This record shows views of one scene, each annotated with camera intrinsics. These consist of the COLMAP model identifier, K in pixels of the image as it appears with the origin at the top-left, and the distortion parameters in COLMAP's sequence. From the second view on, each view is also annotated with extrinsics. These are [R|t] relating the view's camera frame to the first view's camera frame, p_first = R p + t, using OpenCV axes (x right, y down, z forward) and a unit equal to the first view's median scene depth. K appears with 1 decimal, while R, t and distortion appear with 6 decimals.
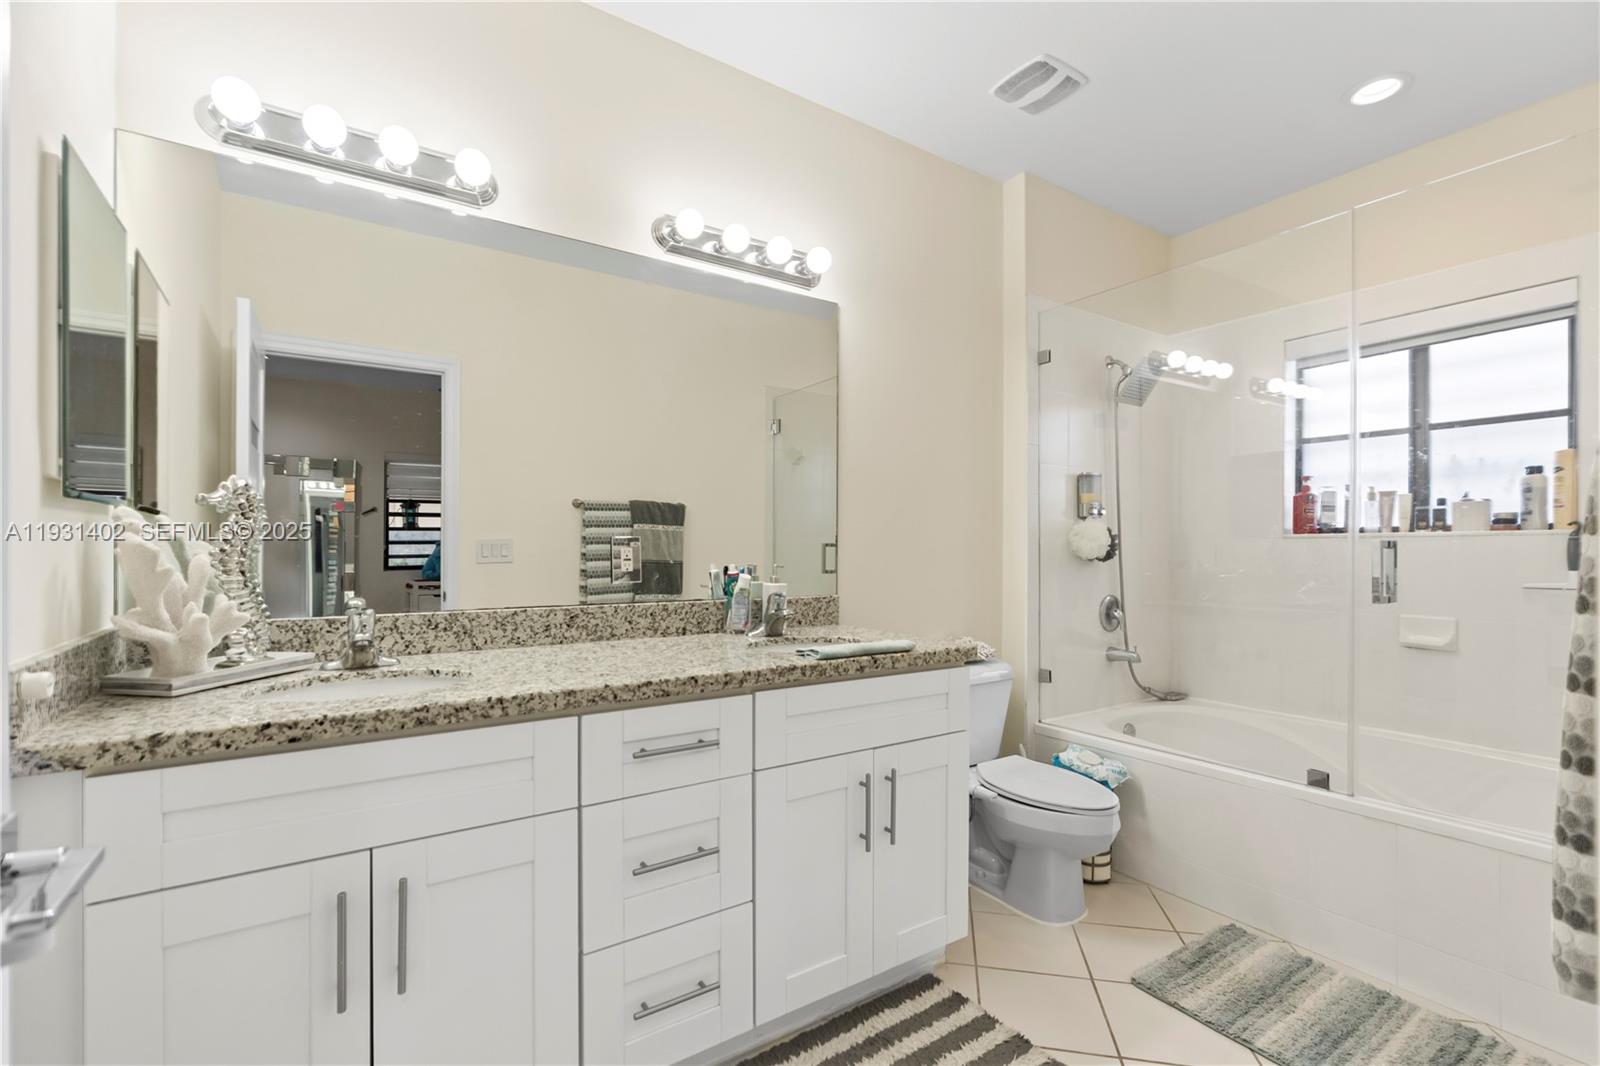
lens RADIAL K [[706.9, 0, 799.9], [0, 706.9, 541.0], [0, 0, 1]] dist [-0.011938, 0.005584]
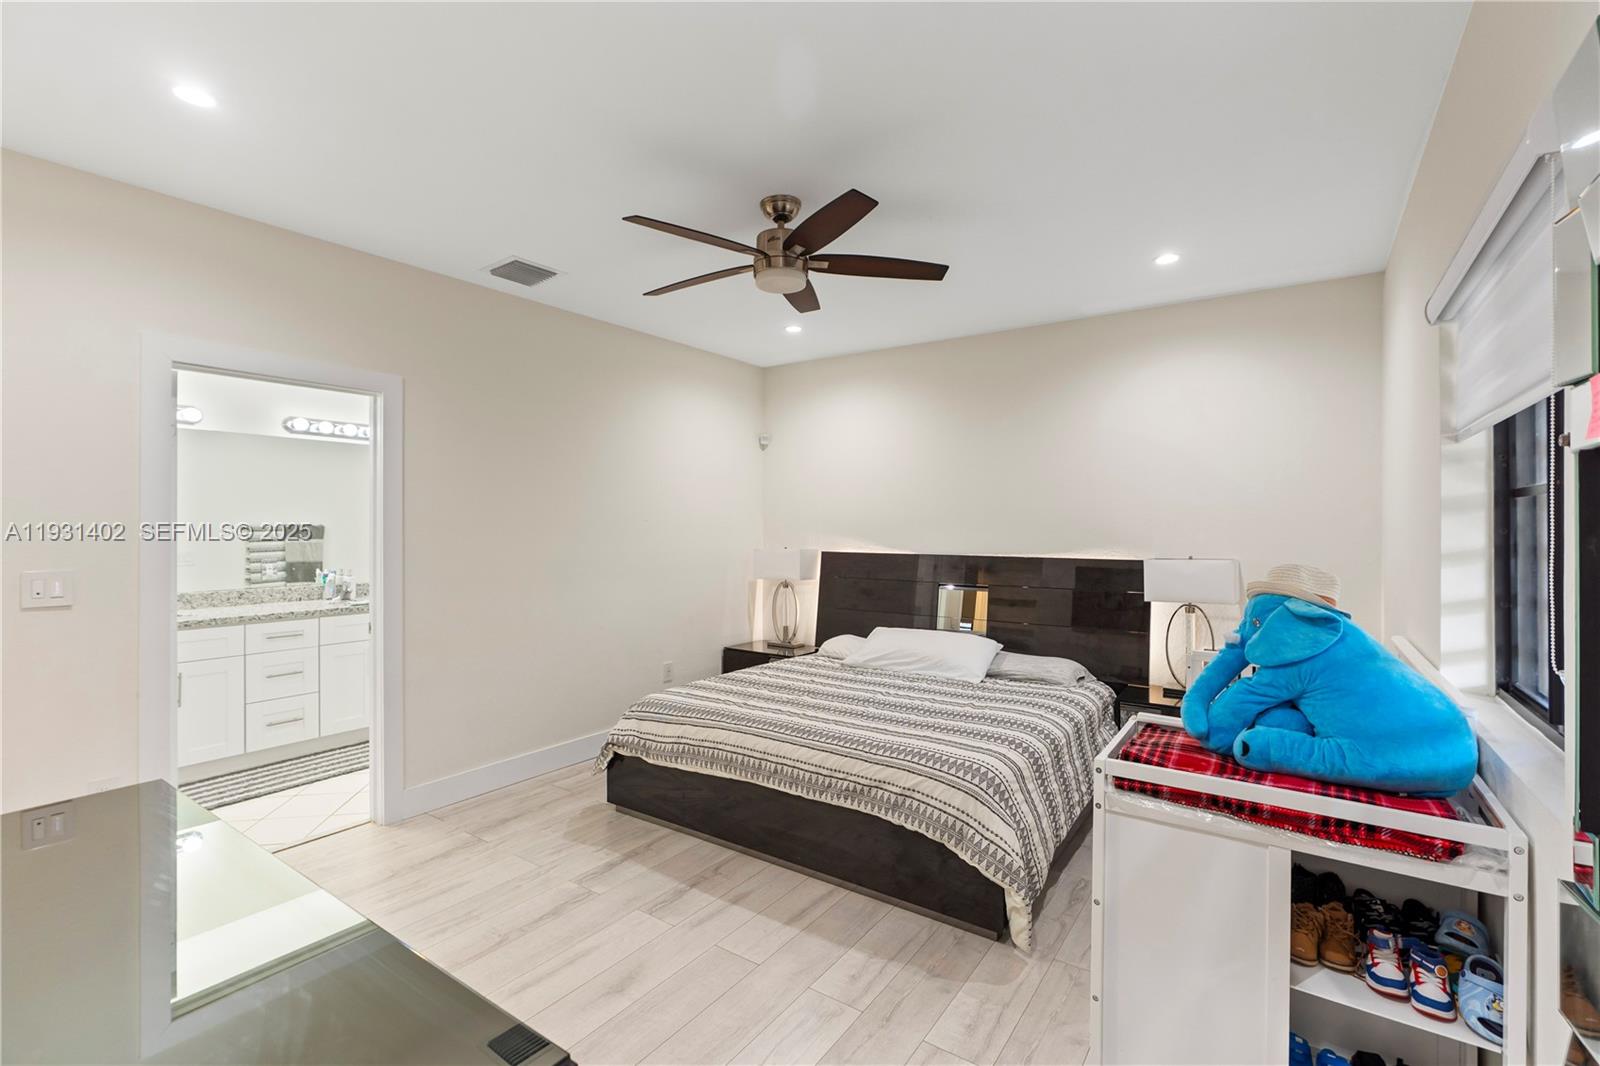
lens RADIAL K [[712.6, 0, 796.6], [0, 712.6, 532.2], [0, 0, 1]] dist [-0.003468, 0.000163]
pose [[0.937410, -0.000426, 0.348227, 0.451184], [-0.006461, 0.999806, 0.018617, -0.118670], [-0.348167, -0.019702, 0.937226, -1.430533]]
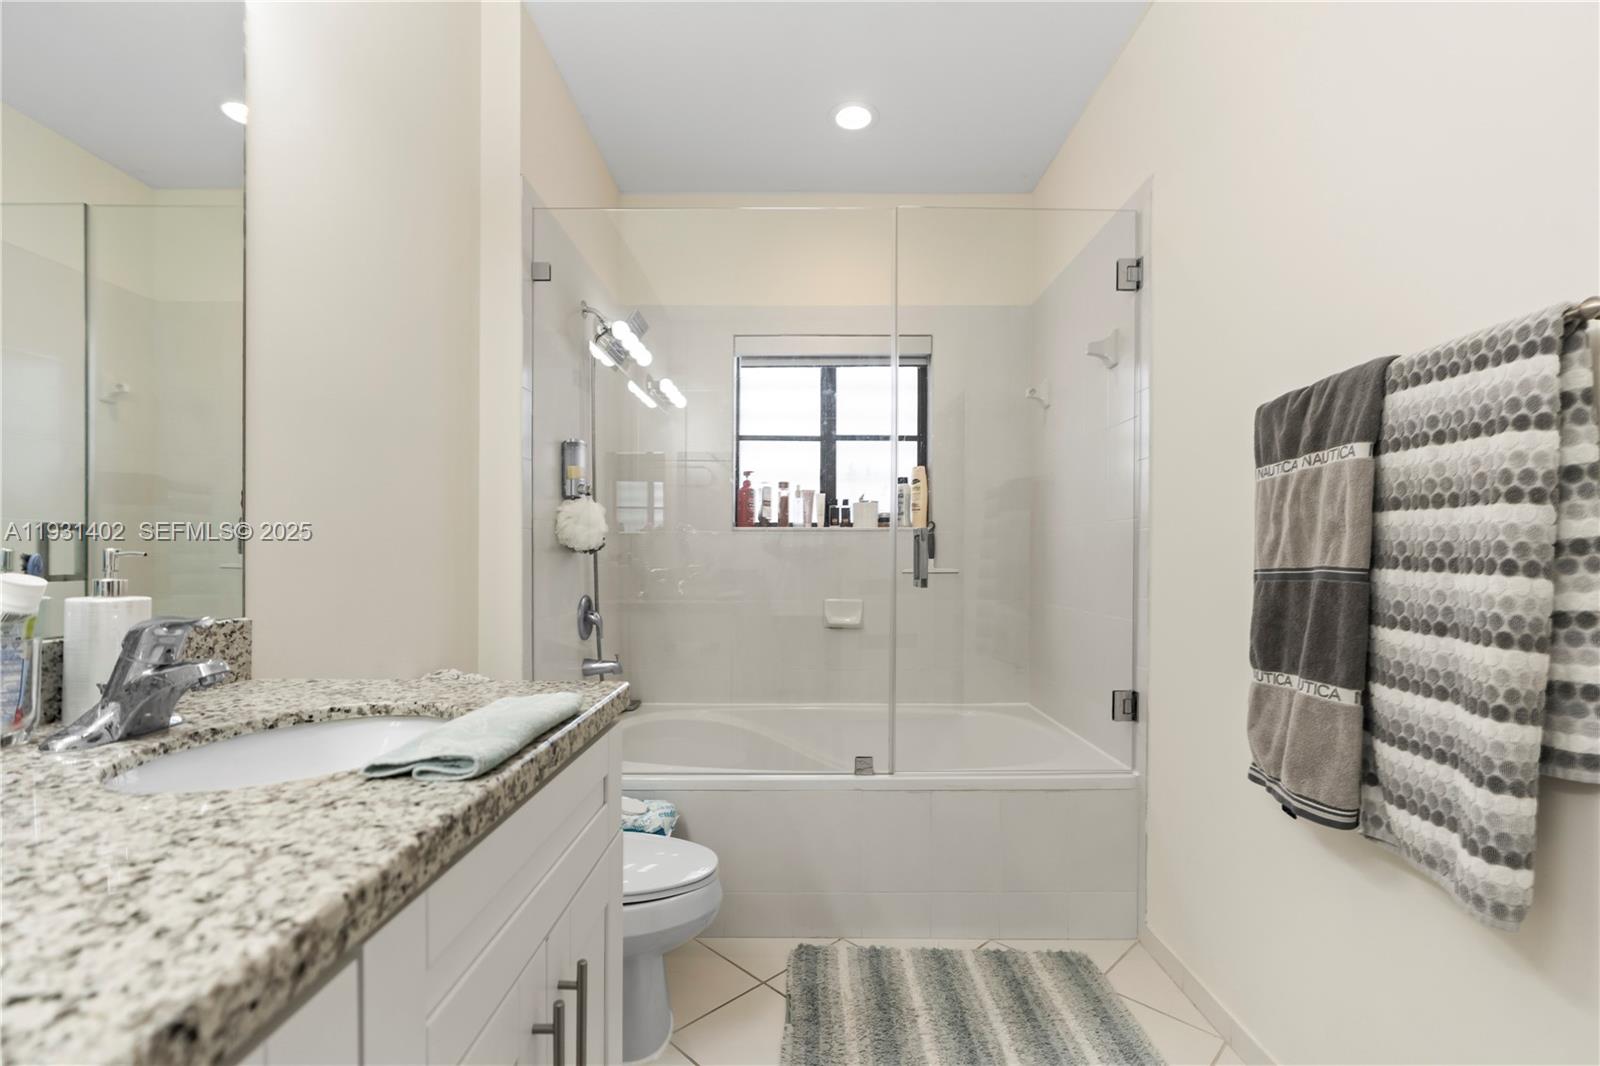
lens RADIAL K [[715.4, 0, 804.6], [0, 715.4, 559.9], [0, 0, 1]] dist [-0.003247, -0.000251]
pose [[0.558510, -0.005591, 0.829479, -0.129826], [-0.011436, 0.999830, 0.014440, 0.026398], [-0.829419, -0.017550, 0.558351, 0.418040]]
